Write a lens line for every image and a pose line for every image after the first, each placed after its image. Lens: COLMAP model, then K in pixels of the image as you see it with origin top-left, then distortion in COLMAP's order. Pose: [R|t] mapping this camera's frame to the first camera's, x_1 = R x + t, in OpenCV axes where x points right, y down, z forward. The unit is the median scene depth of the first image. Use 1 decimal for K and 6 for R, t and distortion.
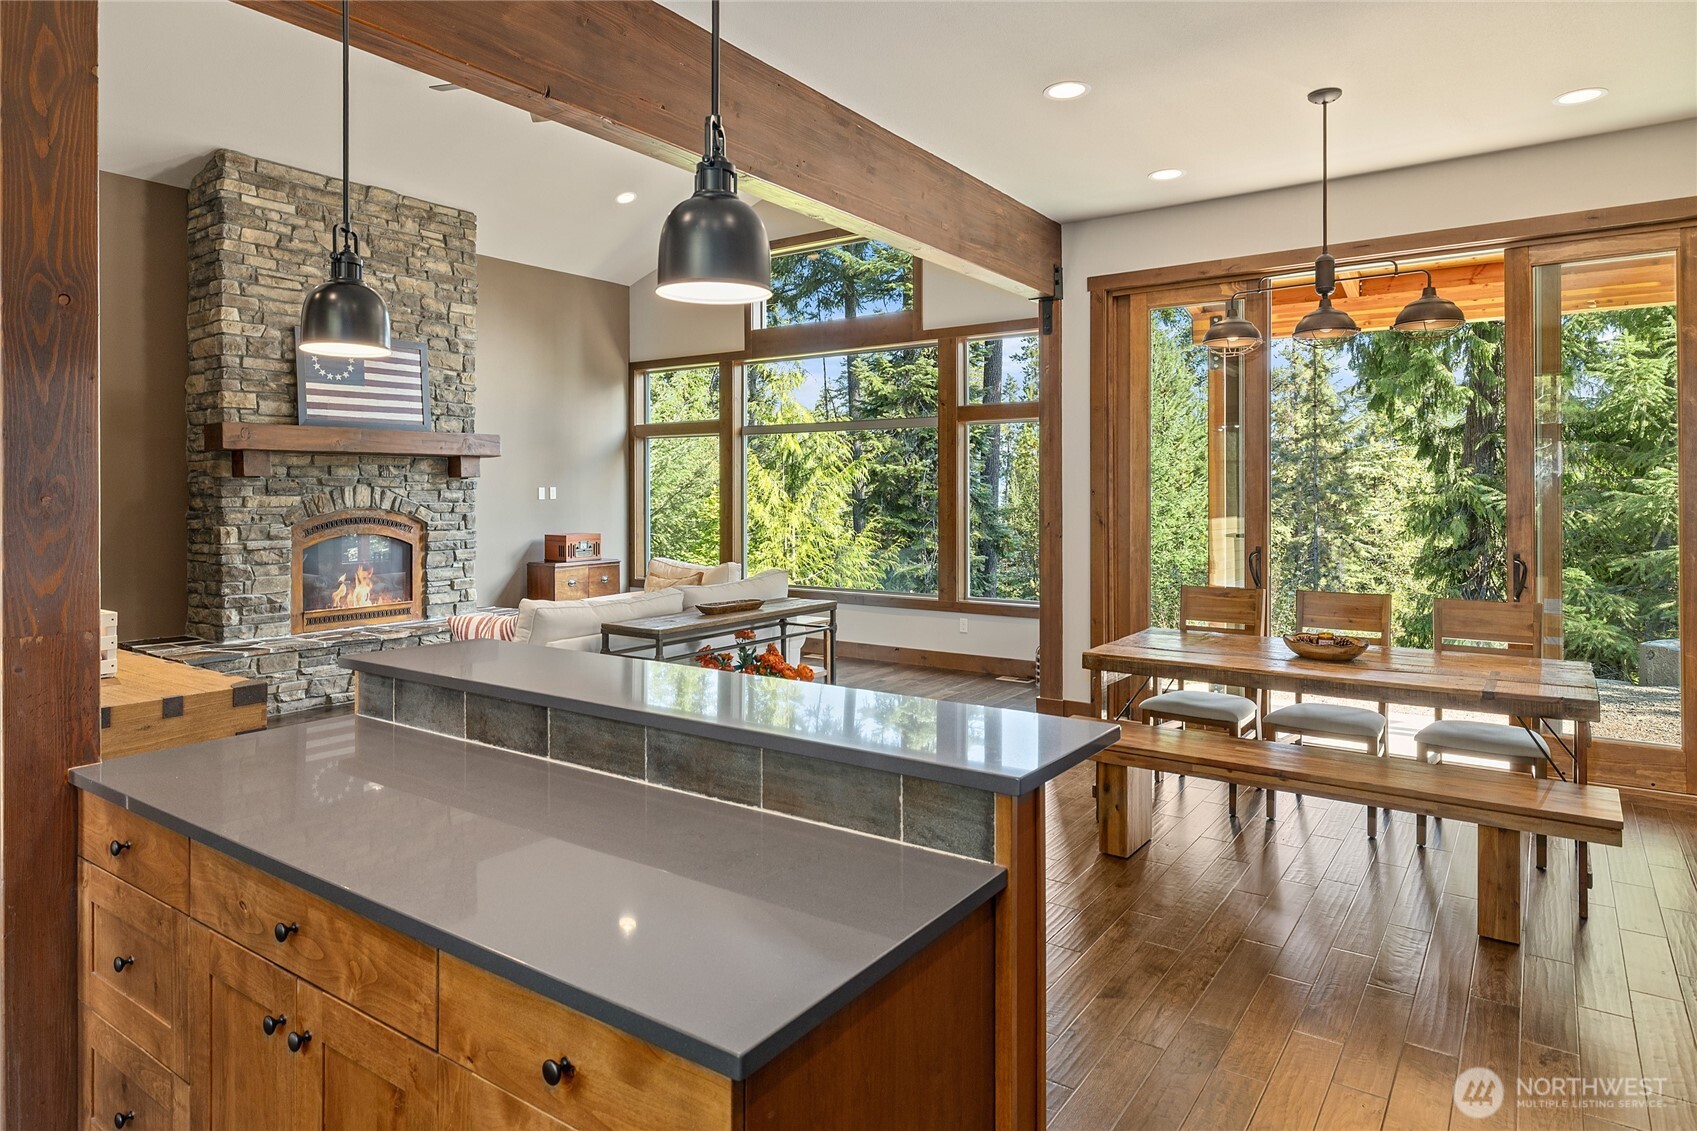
lens RADIAL K [[1000.8, 0, 837.2], [0, 1000.8, 490.9], [0, 0, 1]] dist [0.003018, -0.000186]
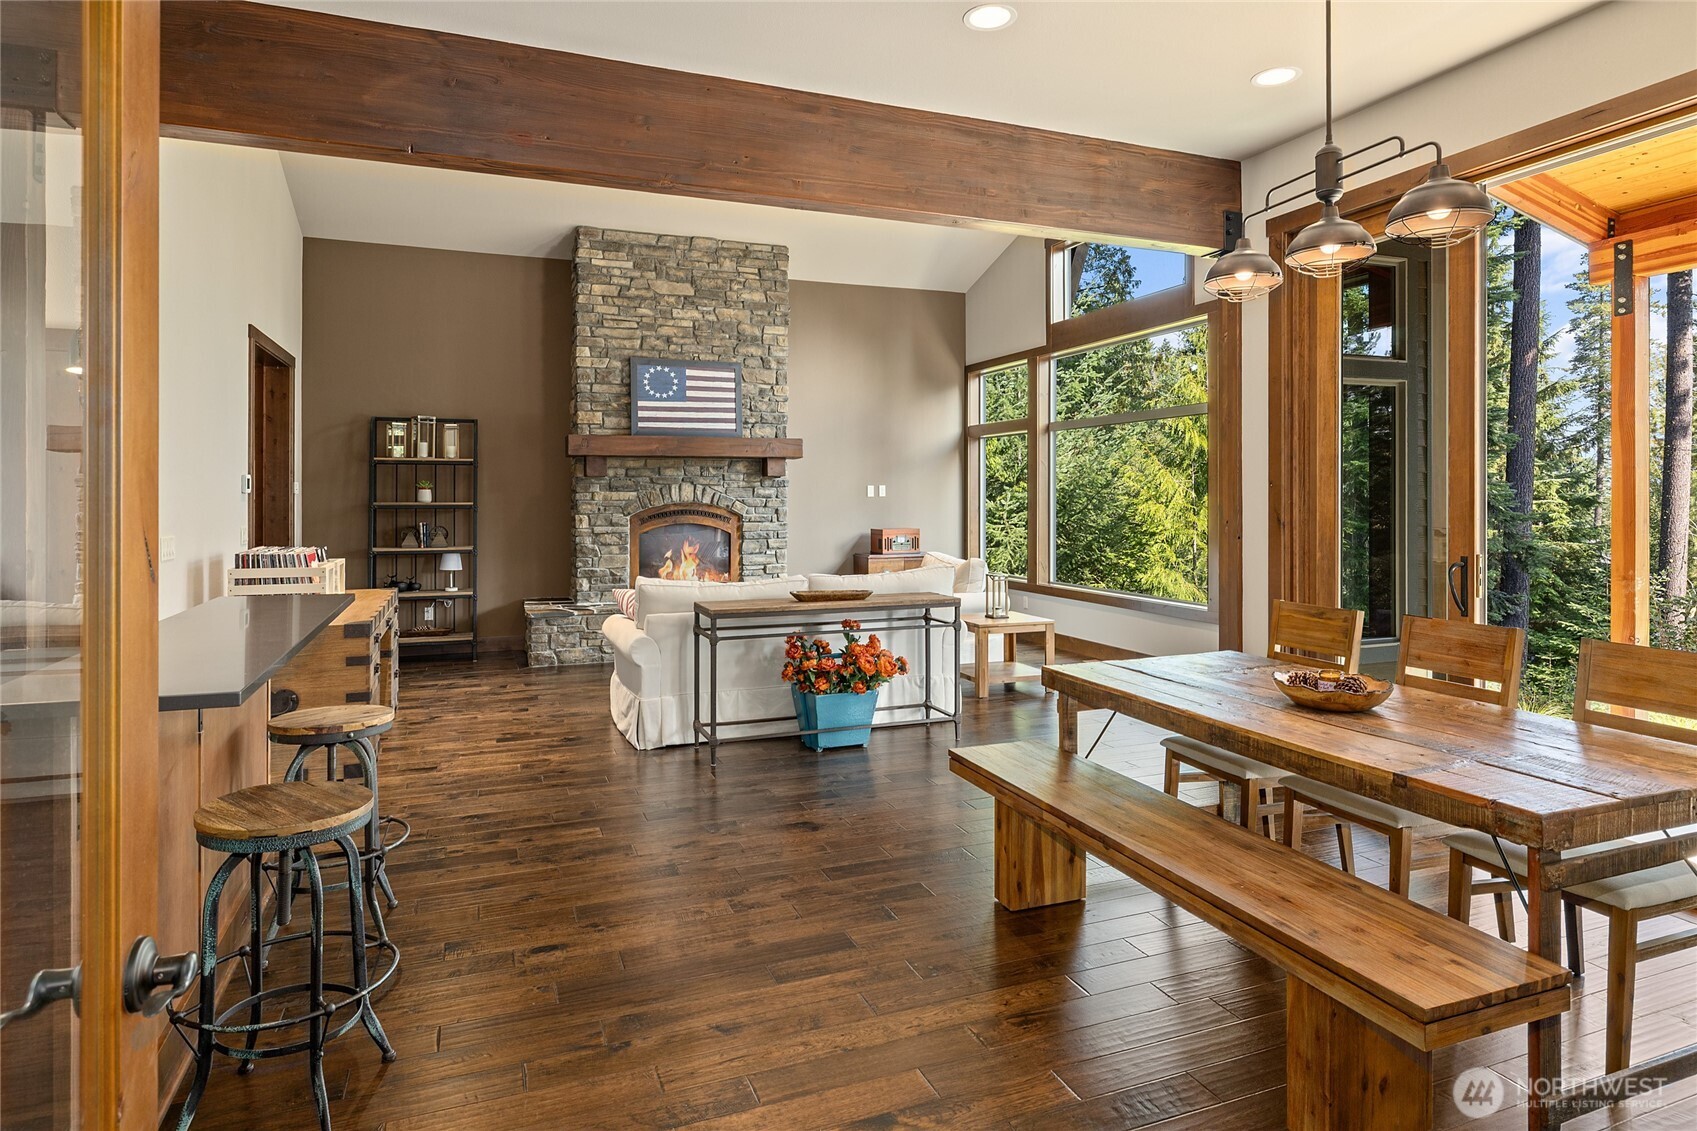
lens RADIAL K [[956.0, 0, 833.5], [0, 956.0, 491.0], [0, 0, 1]] dist [-0.005107, 0.005646]
pose [[0.833739, -0.001806, -0.552155, 0.311855], [-0.000547, 0.999991, -0.004096, 0.008326], [0.552158, 0.003717, 0.833731, 0.128407]]
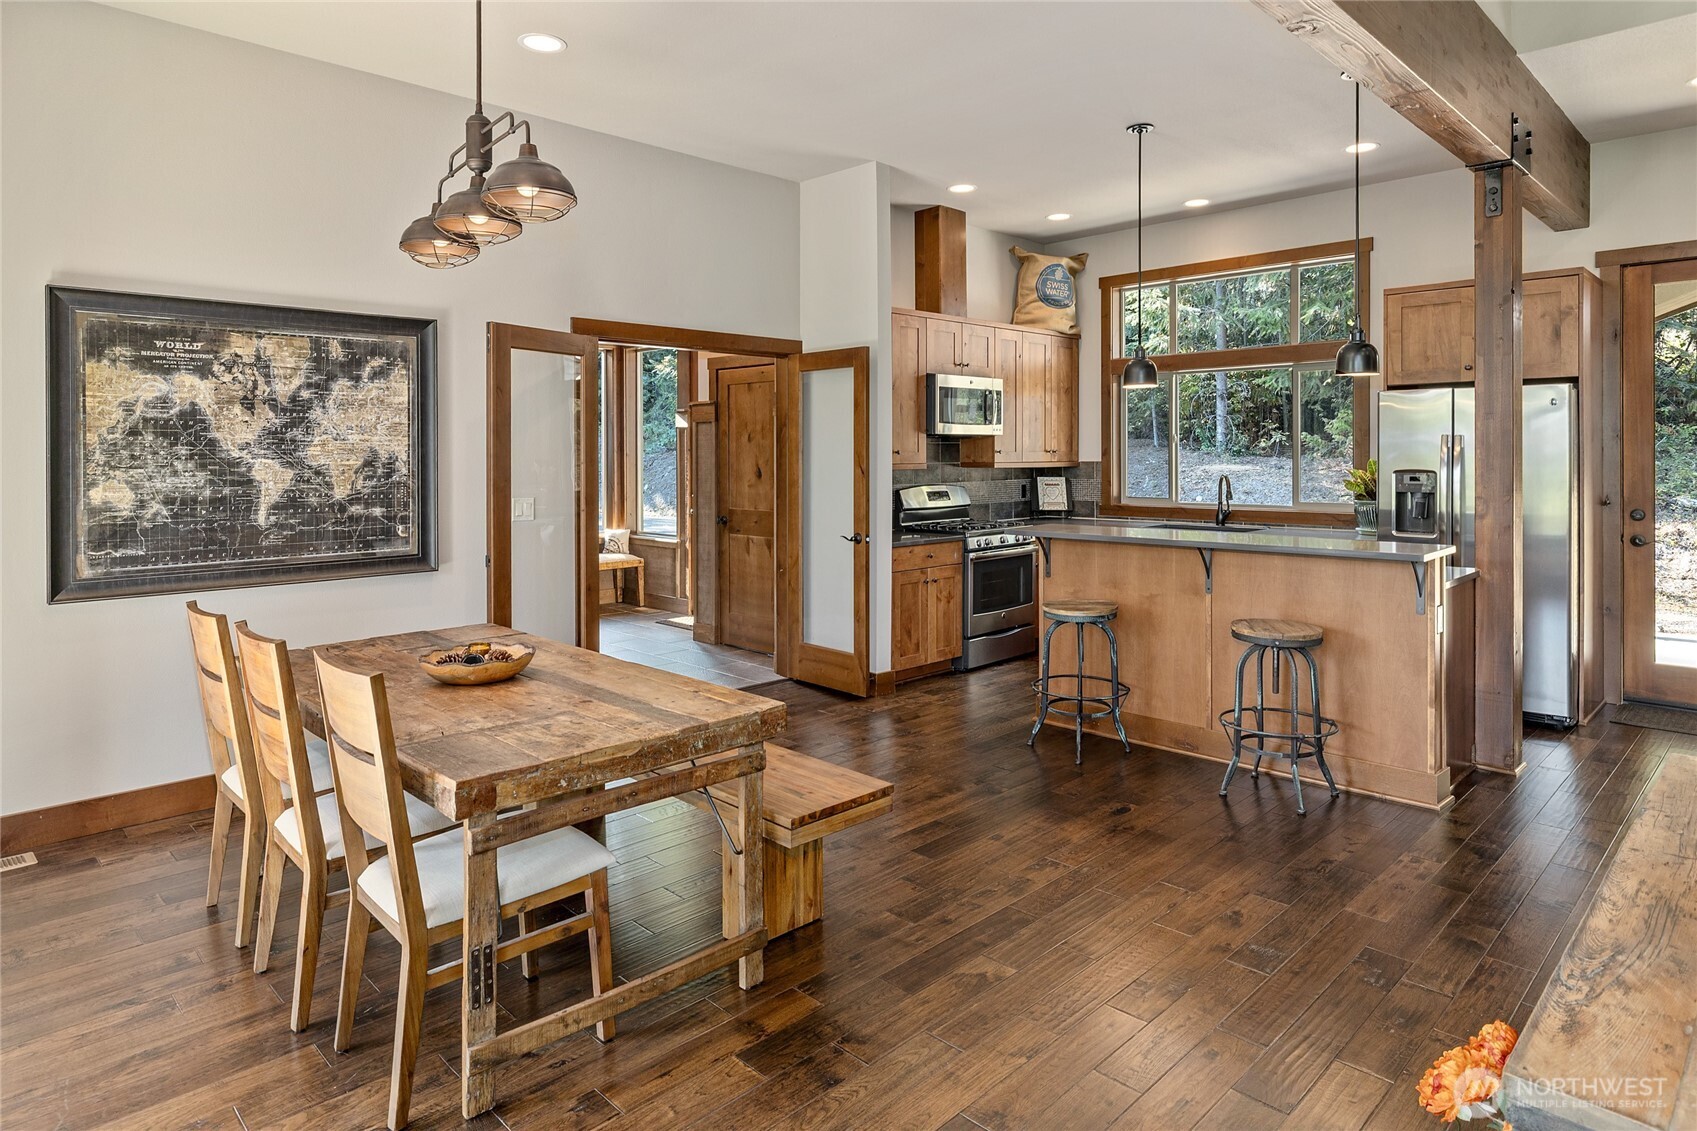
lens RADIAL K [[1000.8, 0, 838.5], [0, 1000.8, 464.8], [0, 0, 1]] dist [0.003018, -0.000186]
pose [[-0.984829, 0.006898, 0.173389, 0.055830], [0.008493, 0.999928, 0.008457, 0.005393], [-0.173319, 0.009801, -0.984817, 0.925795]]
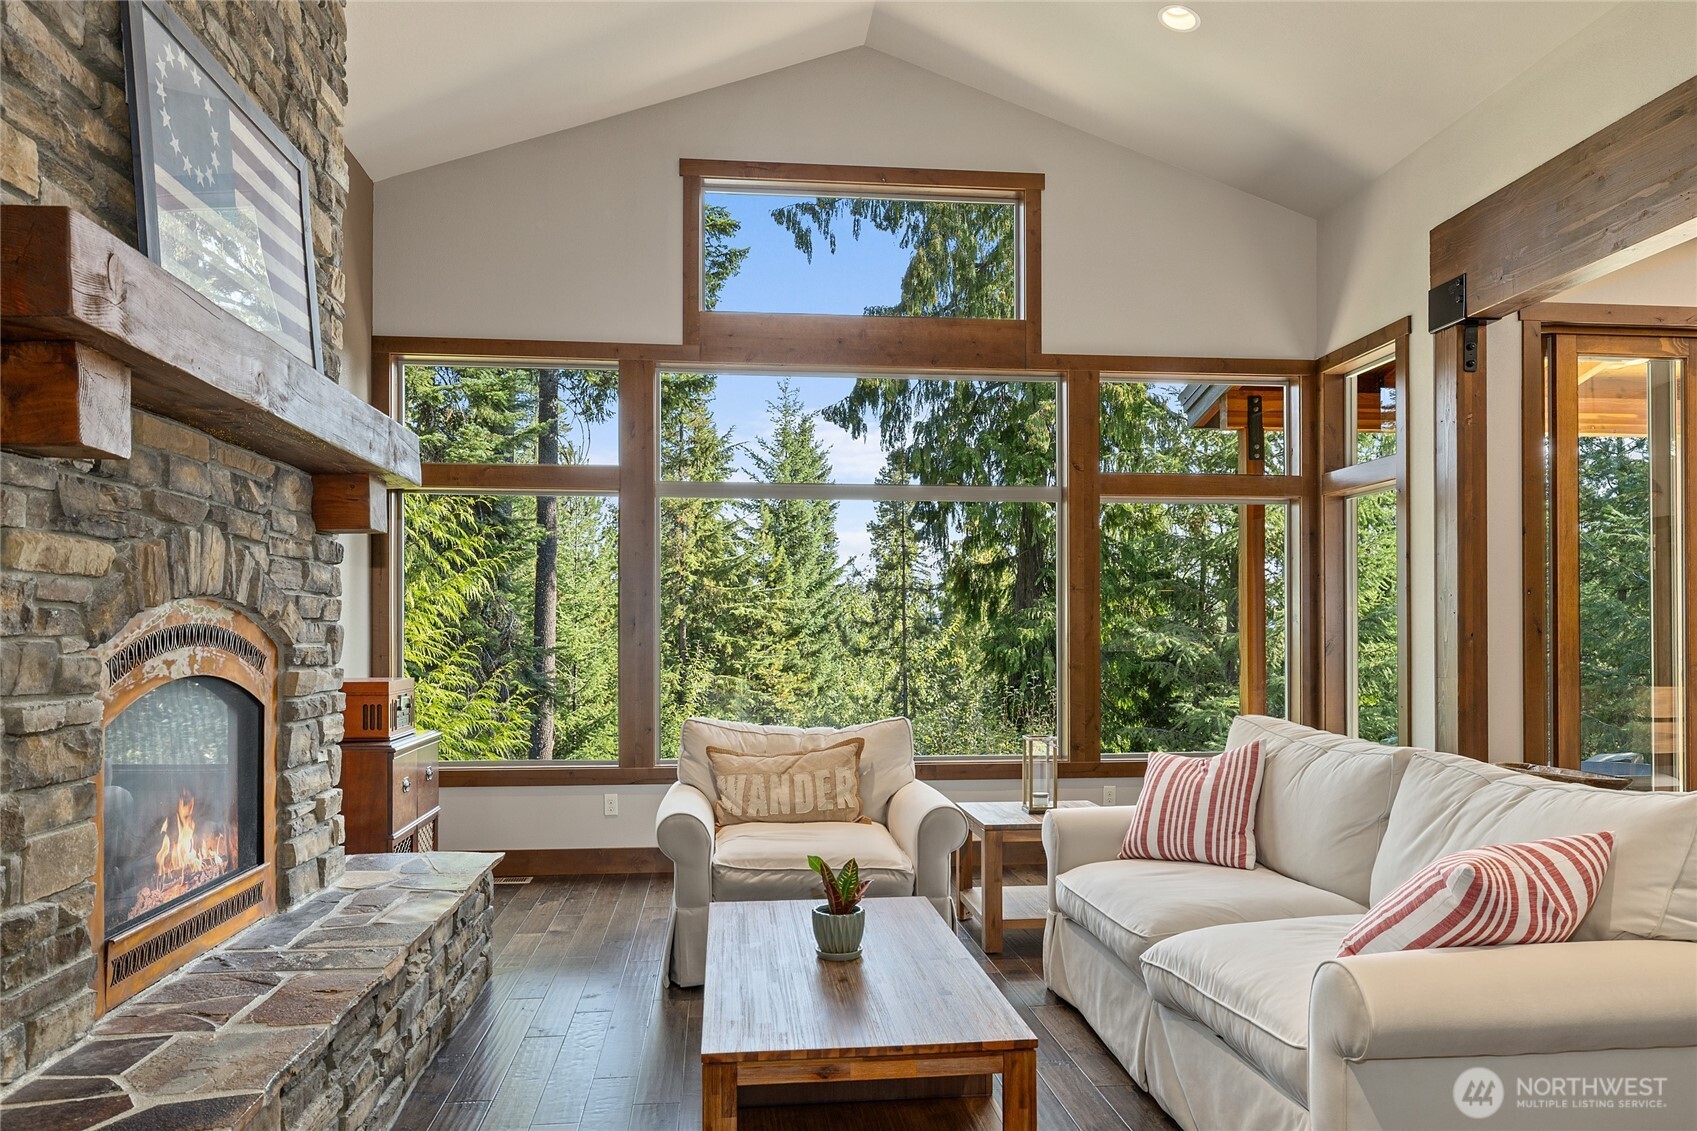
lens RADIAL K [[1152.2, 0, 846.6], [0, 1152.2, 635.4], [0, 0, 1]] dist [-0.001292, 0.005203]
pose [[0.745450, 0.004071, 0.666549, -0.563537], [-0.001177, 0.999988, -0.004790, 0.031036], [-0.666561, 0.002786, 0.745445, 0.570178]]
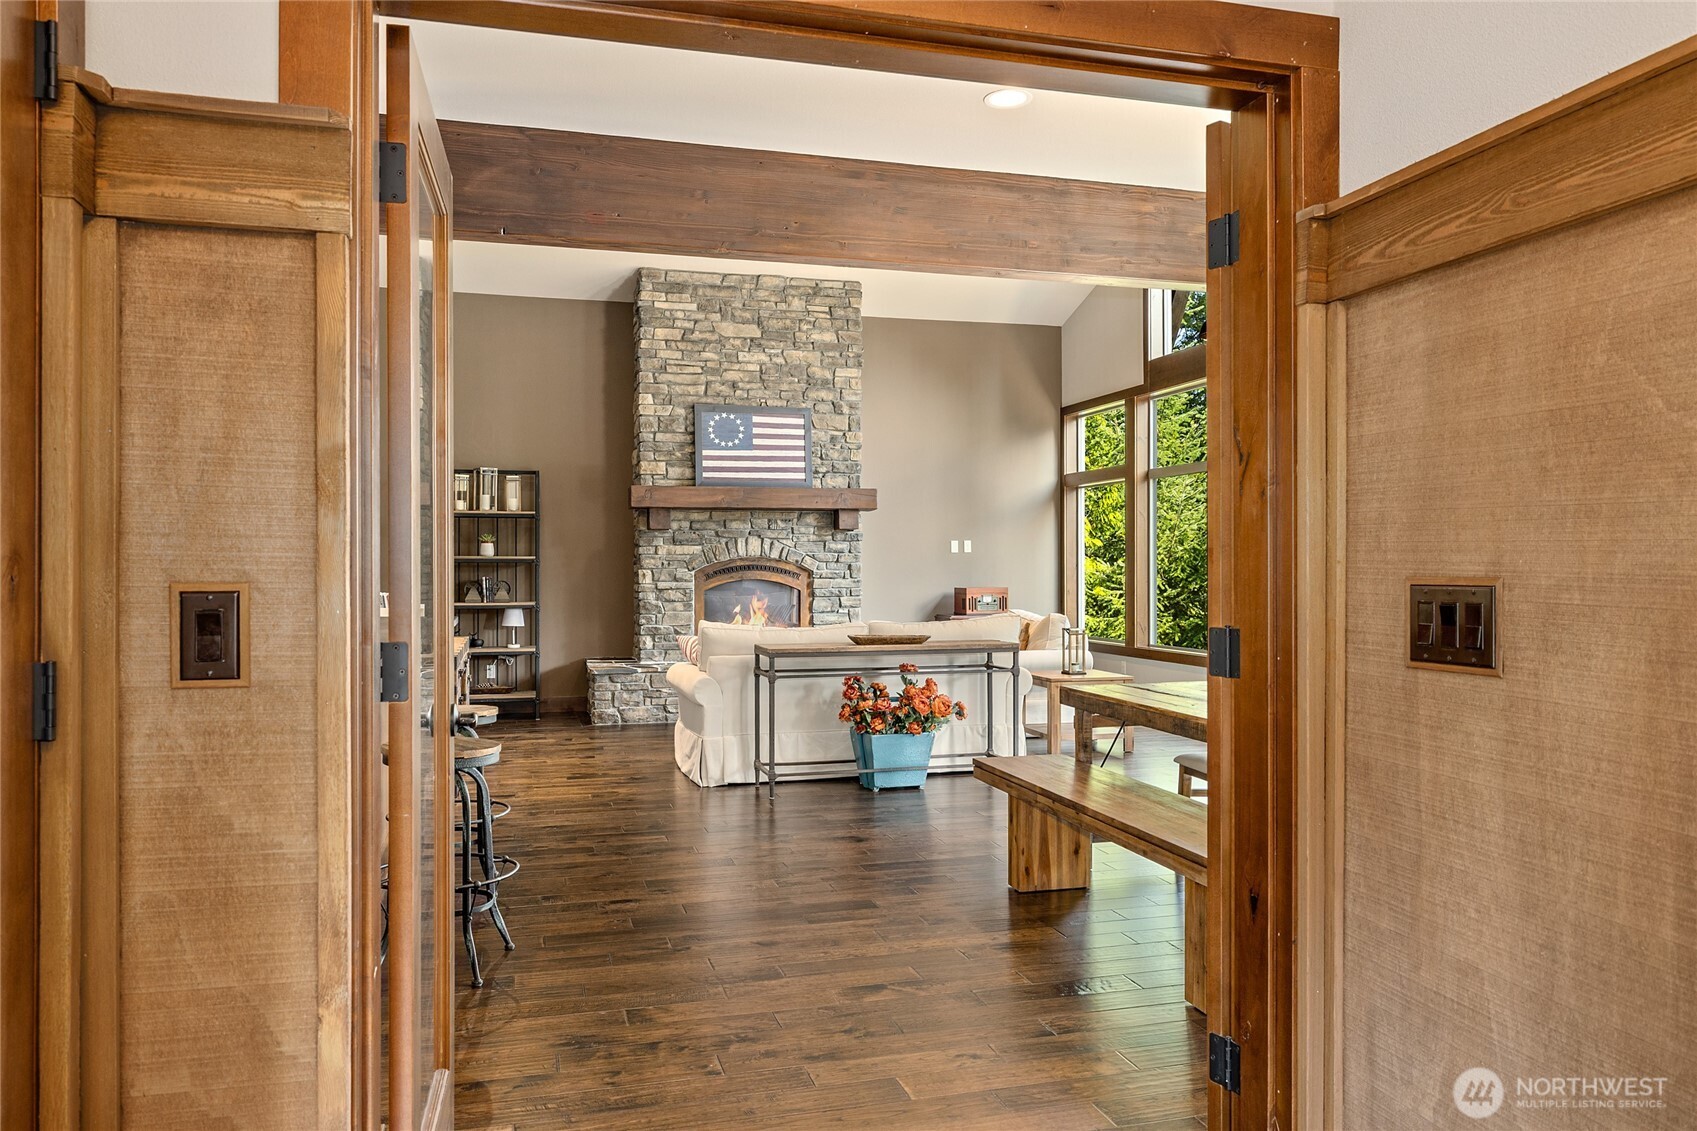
lens RADIAL K [[1183.4, 0, 827.5], [0, 1183.4, 571.7], [0, 0, 1]] dist [-0.005964, -0.001724]
pose [[0.773966, 0.002355, -0.633222, 0.445126], [0.000580, 0.999990, 0.004428, 0.028064], [0.633227, -0.003795, 0.773957, 0.003082]]
